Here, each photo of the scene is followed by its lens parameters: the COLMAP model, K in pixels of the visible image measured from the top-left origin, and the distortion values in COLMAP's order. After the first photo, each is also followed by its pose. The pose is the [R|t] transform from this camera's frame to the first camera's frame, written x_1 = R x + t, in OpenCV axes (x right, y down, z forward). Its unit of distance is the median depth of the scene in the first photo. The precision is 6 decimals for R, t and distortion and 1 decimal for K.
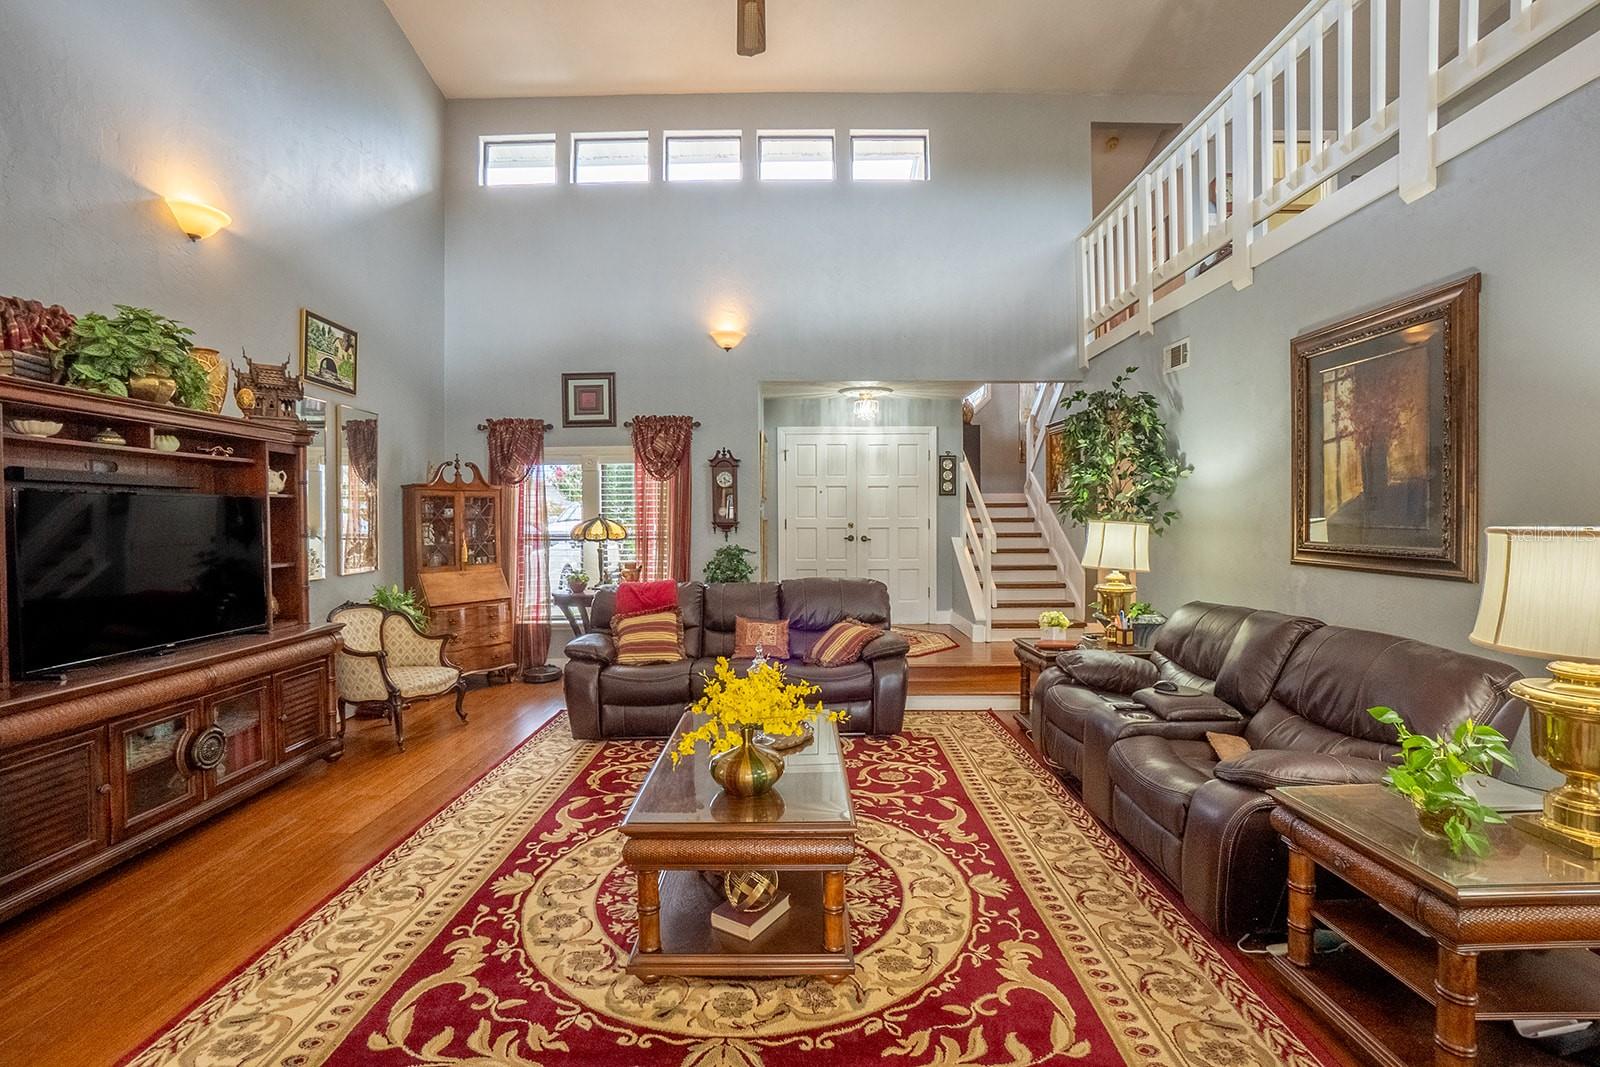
lens RADIAL K [[709.7, 0, 798.3], [0, 709.7, 527.7], [0, 0, 1]] dist [-0.058503, 0.020366]
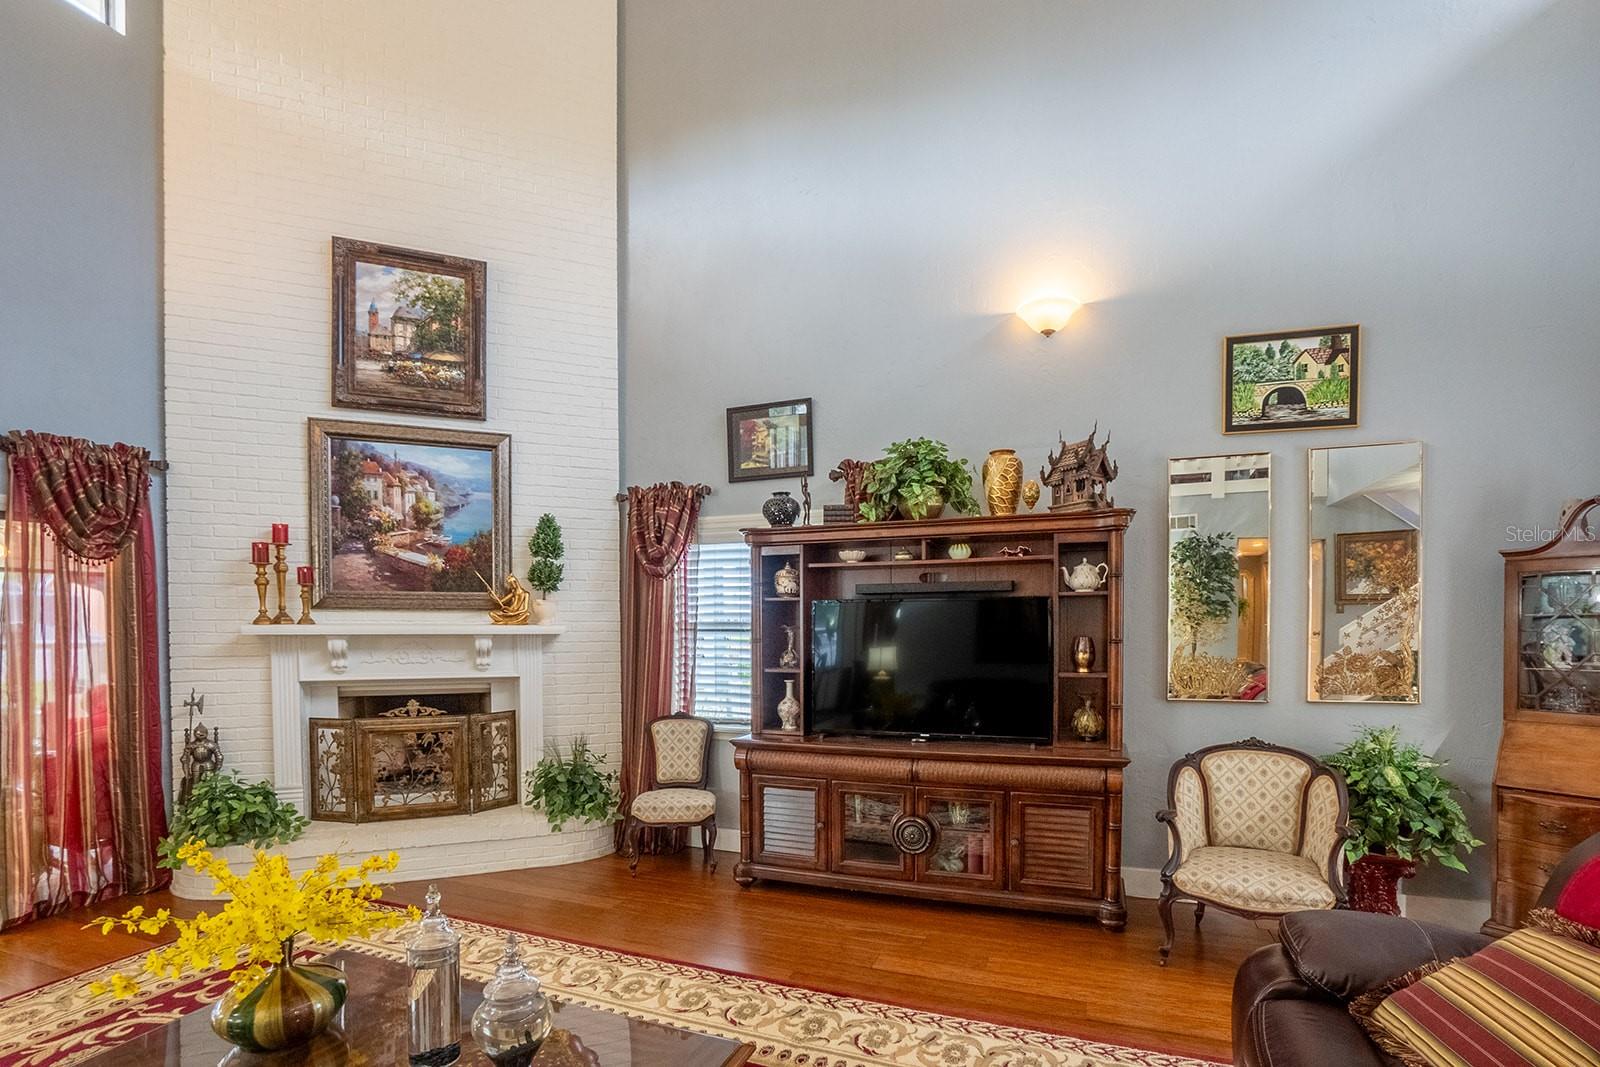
lens RADIAL K [[752.1, 0, 807.2], [0, 752.1, 641.9], [0, 0, 1]] dist [-0.030891, -0.000411]
pose [[-0.356037, 0.028882, -0.934025, 0.242143], [-0.004358, 0.999460, 0.032566, -0.015109], [0.934462, 0.015665, -0.355719, 1.037818]]
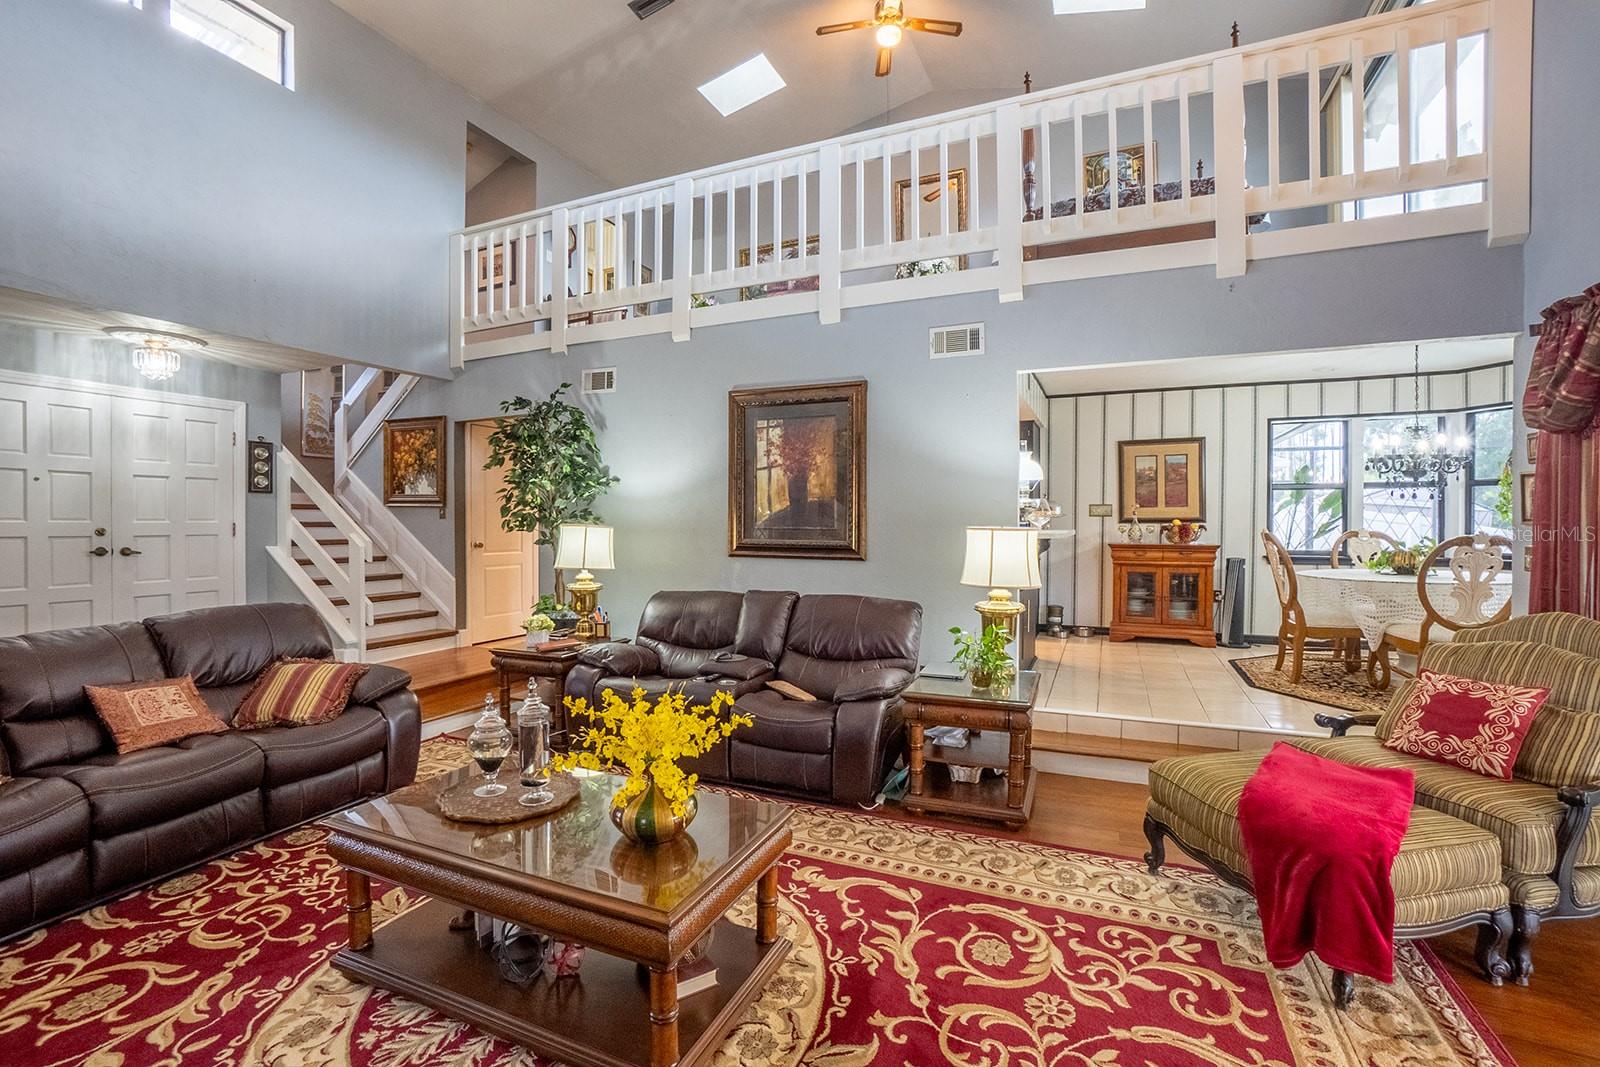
lens RADIAL K [[709.7, 0, 797.3], [0, 709.7, 527.4], [0, 0, 1]] dist [-0.058503, 0.020366]
pose [[0.404438, -0.001745, 0.914564, -0.483494], [0.009895, 0.999948, -0.002468, 0.000523], [-0.914512, 0.010048, 0.404434, 0.301281]]
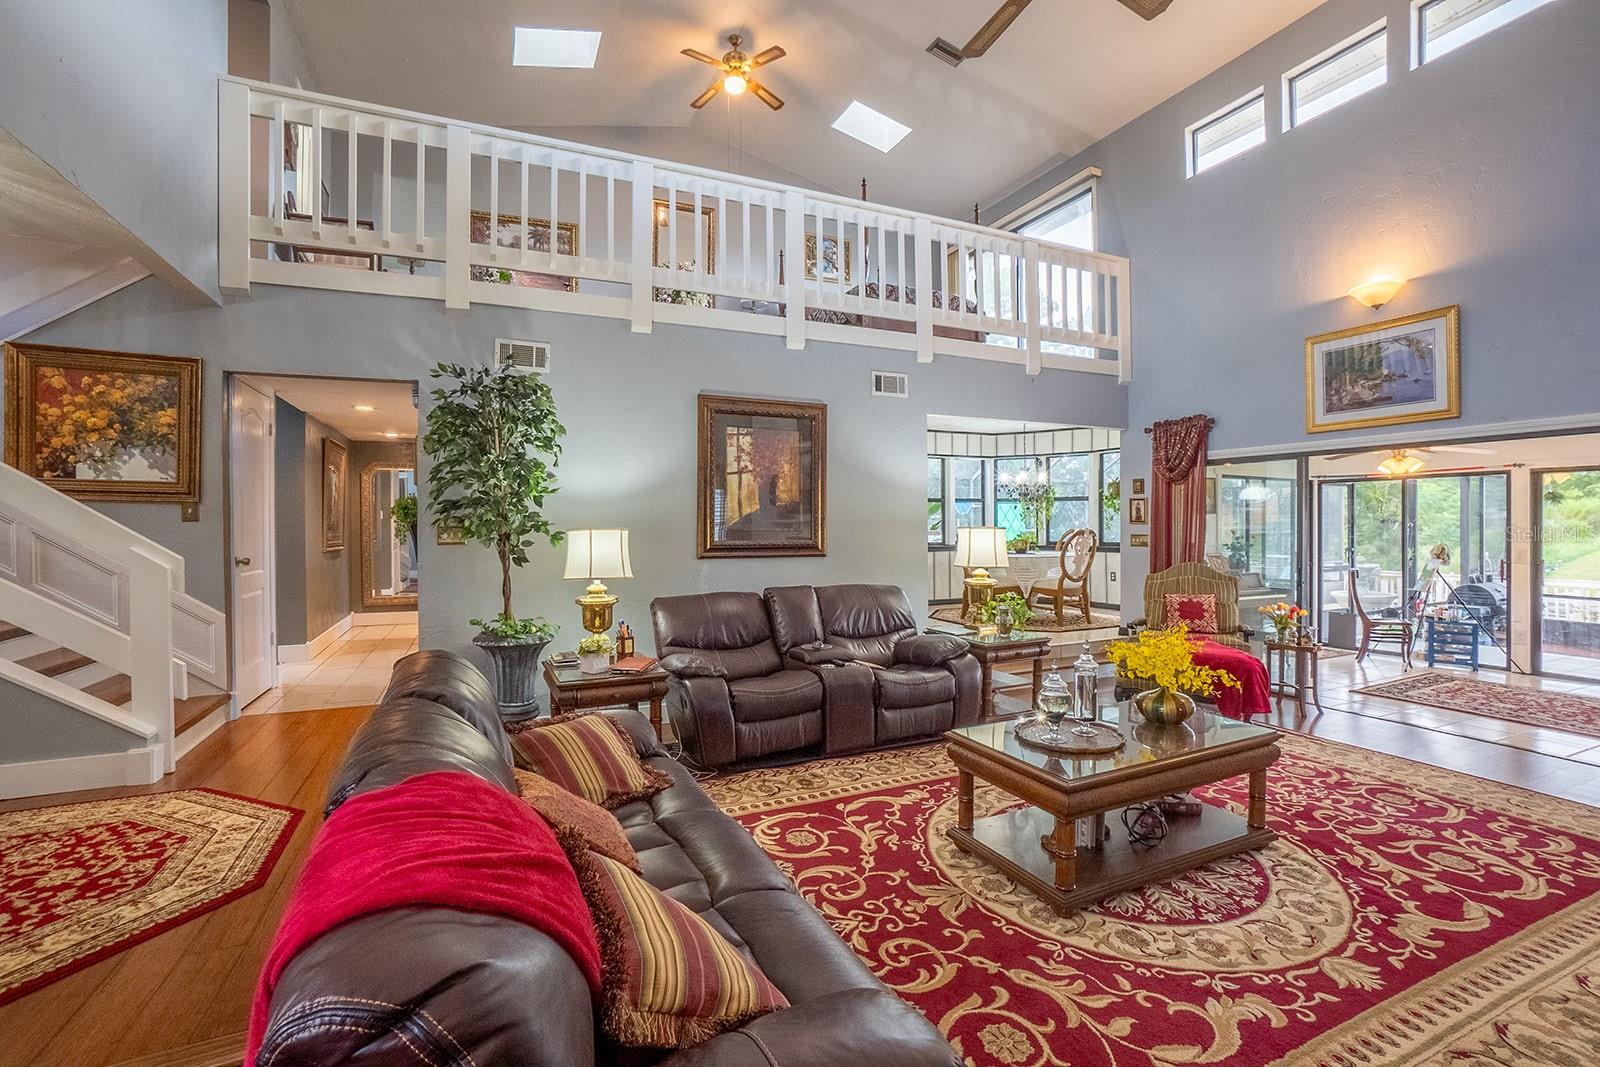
lens RADIAL K [[709.7, 0, 798.9], [0, 709.7, 523.6], [0, 0, 1]] dist [-0.058503, 0.020366]
pose [[-0.418799, 0.006466, 0.908056, -0.610058], [0.018579, 0.999826, 0.001450, -0.014009], [-0.907889, 0.017478, -0.418846, 1.344311]]
